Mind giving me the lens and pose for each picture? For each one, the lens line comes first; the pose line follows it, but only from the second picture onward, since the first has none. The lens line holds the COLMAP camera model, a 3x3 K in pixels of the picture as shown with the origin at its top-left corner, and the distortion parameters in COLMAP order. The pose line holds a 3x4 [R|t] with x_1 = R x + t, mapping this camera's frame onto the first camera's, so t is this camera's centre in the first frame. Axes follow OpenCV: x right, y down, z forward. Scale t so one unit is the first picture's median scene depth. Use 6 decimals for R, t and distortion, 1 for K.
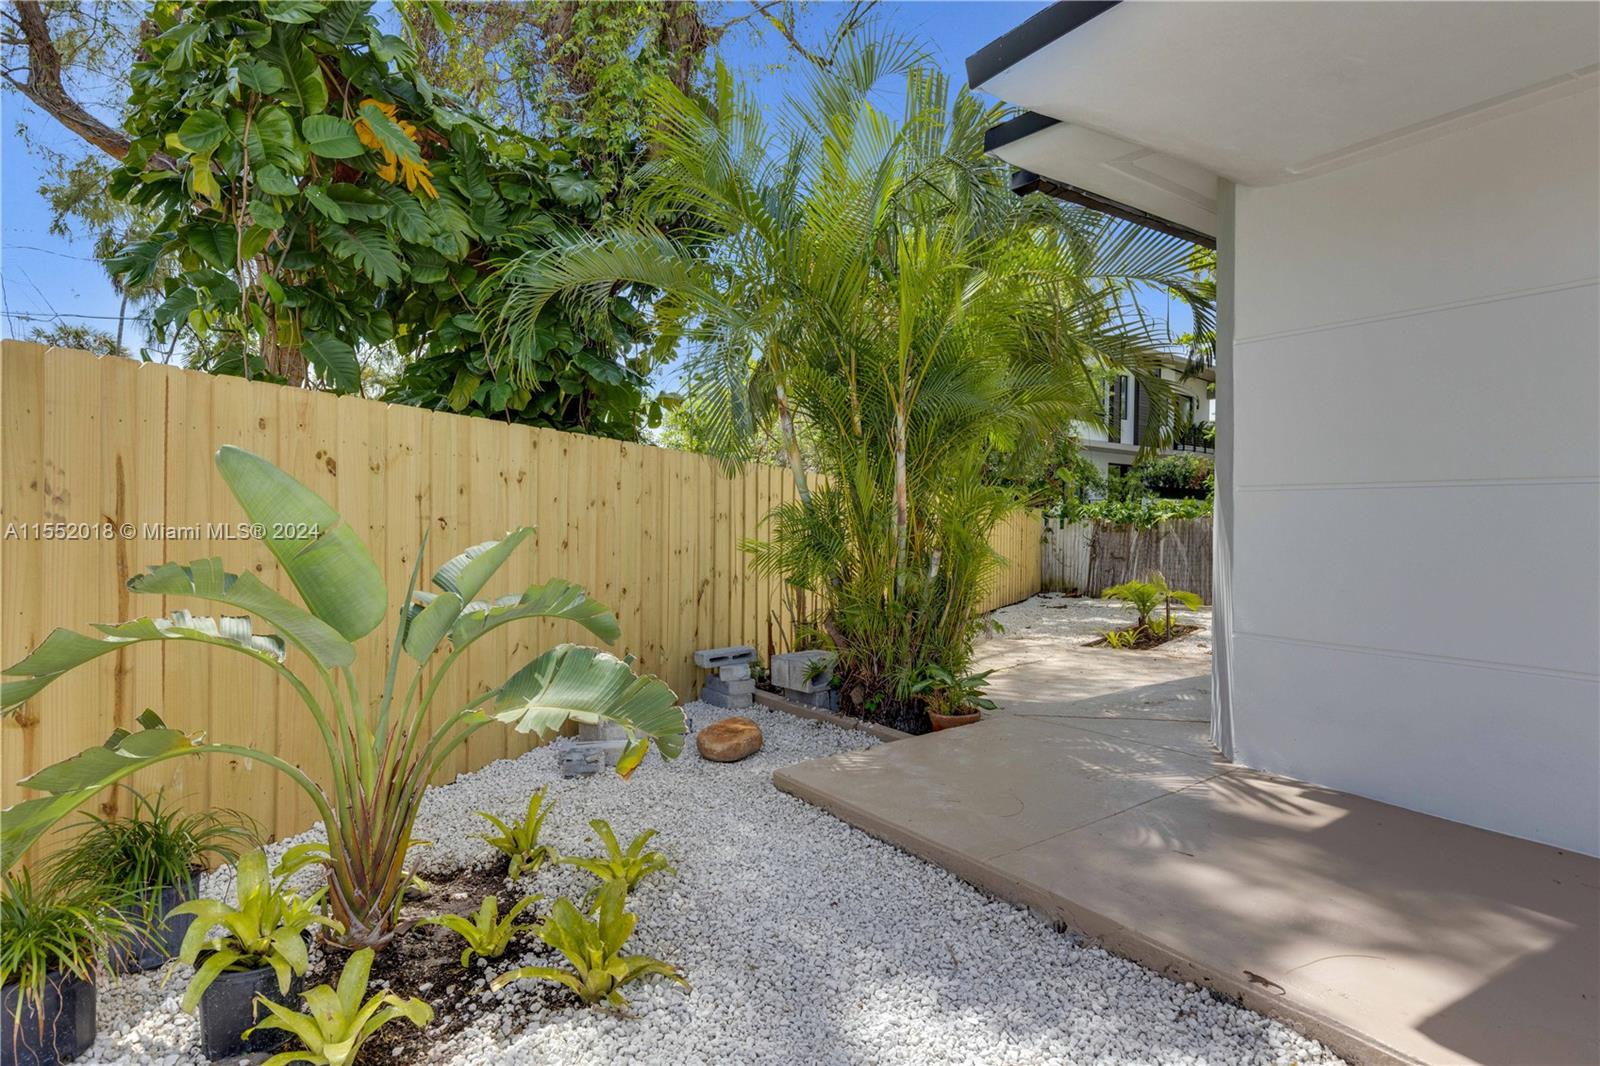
lens RADIAL K [[870.9, 0, 798.9], [0, 870.9, 531.6], [0, 0, 1]] dist [0.004815, 0.000015]
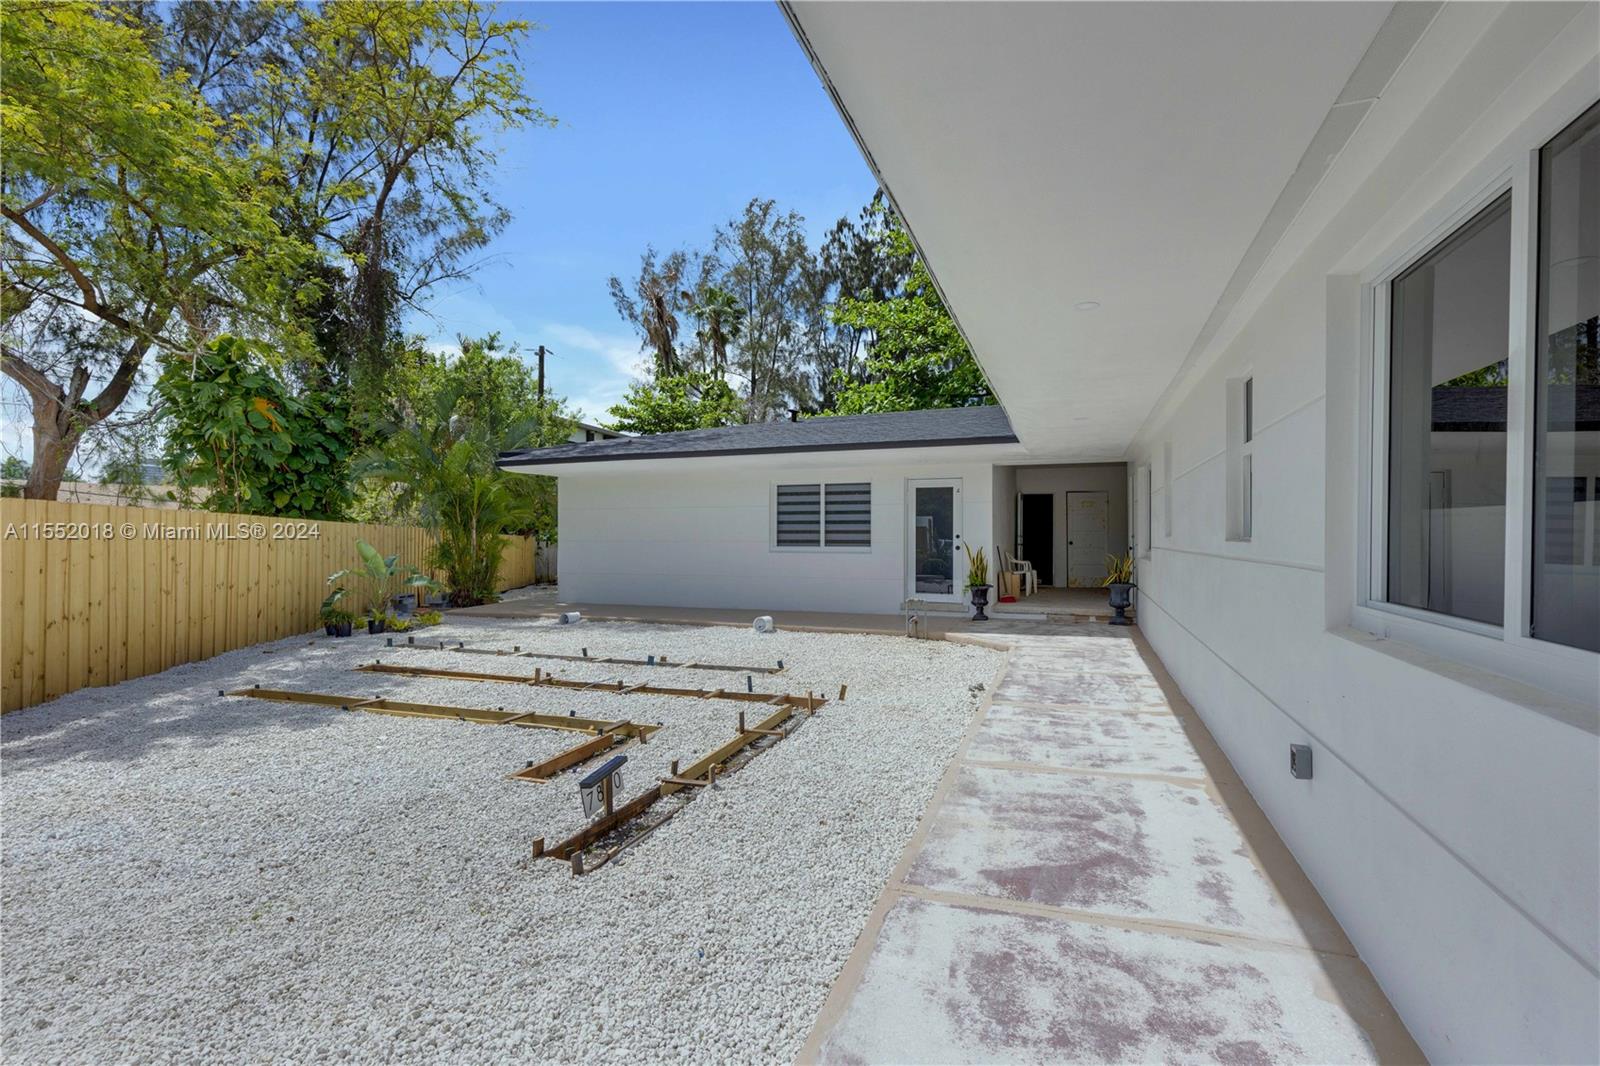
lens RADIAL K [[715.8, 0, 803.6], [0, 715.8, 538.9], [0, 0, 1]] dist [0.010573, -0.002975]
pose [[0.820607, -0.005980, 0.571462, -0.106221], [0.012133, 0.999902, -0.006958, -0.004040], [-0.571364, 0.012643, 0.820599, -0.508267]]
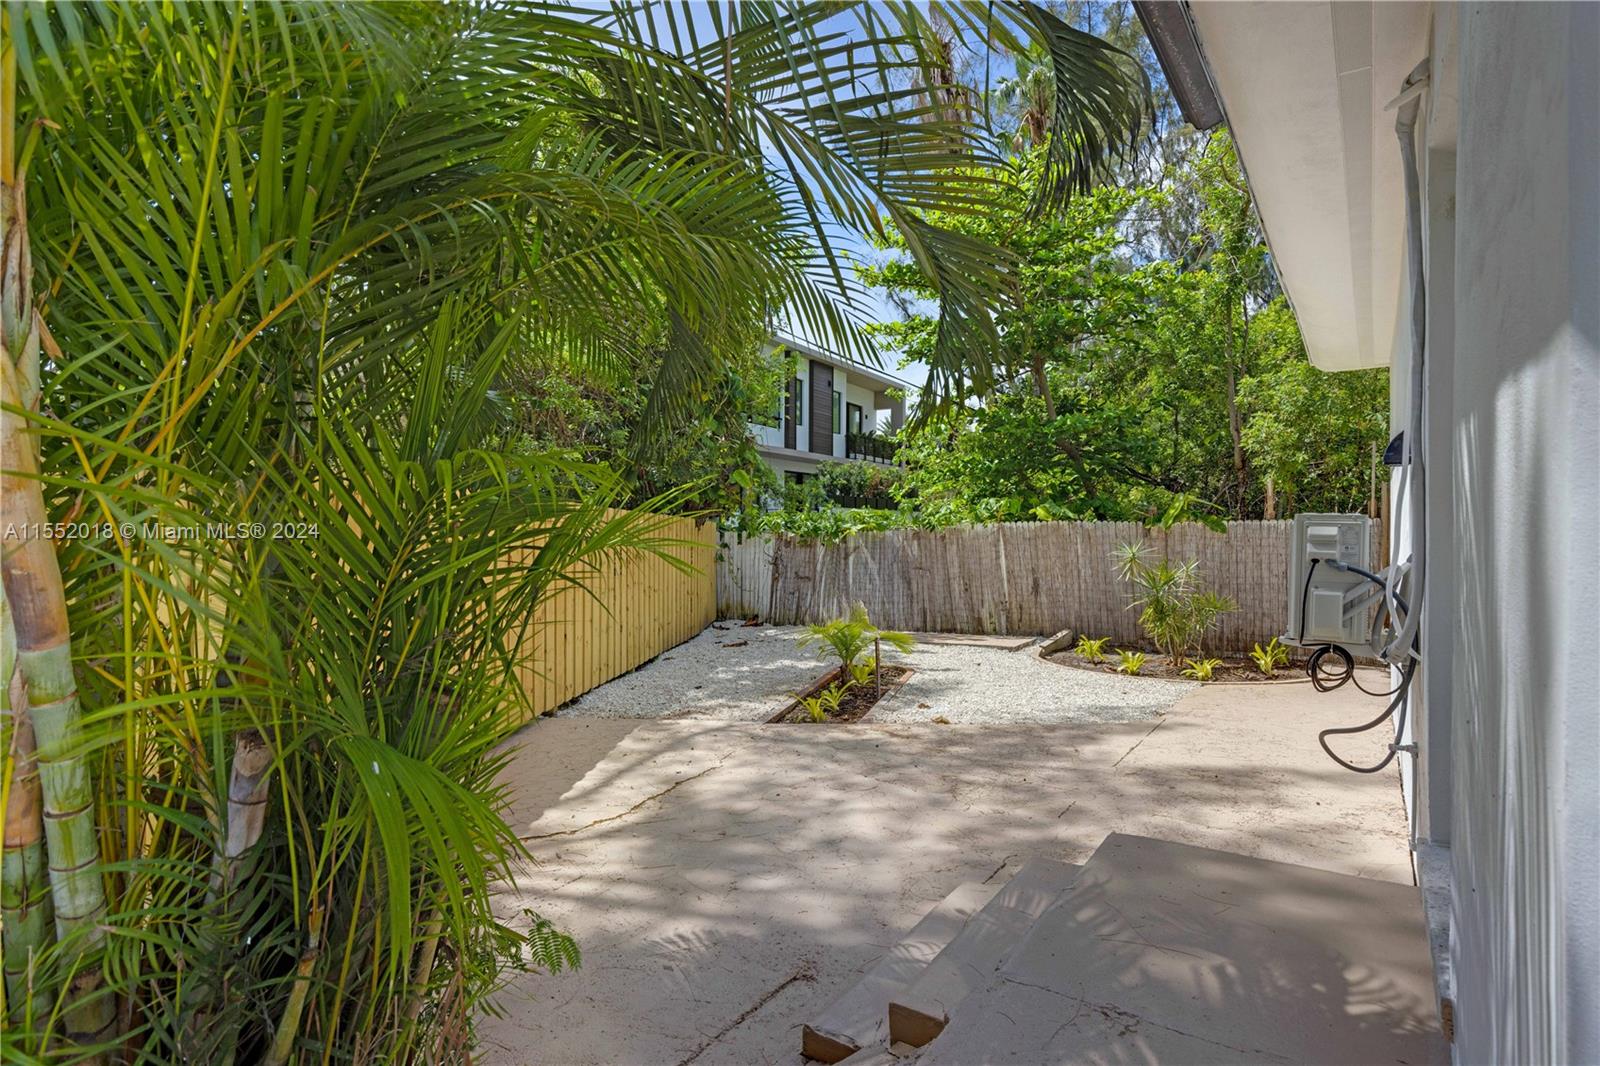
lens RADIAL K [[870.9, 0, 800.9], [0, 870.9, 528.7], [0, 0, 1]] dist [0.004815, 0.000015]
pose [[0.934008, -0.008743, 0.357144, 0.060653], [0.013383, 0.999855, -0.010521, -0.008935], [-0.357000, 0.014606, 0.933990, 0.205786]]
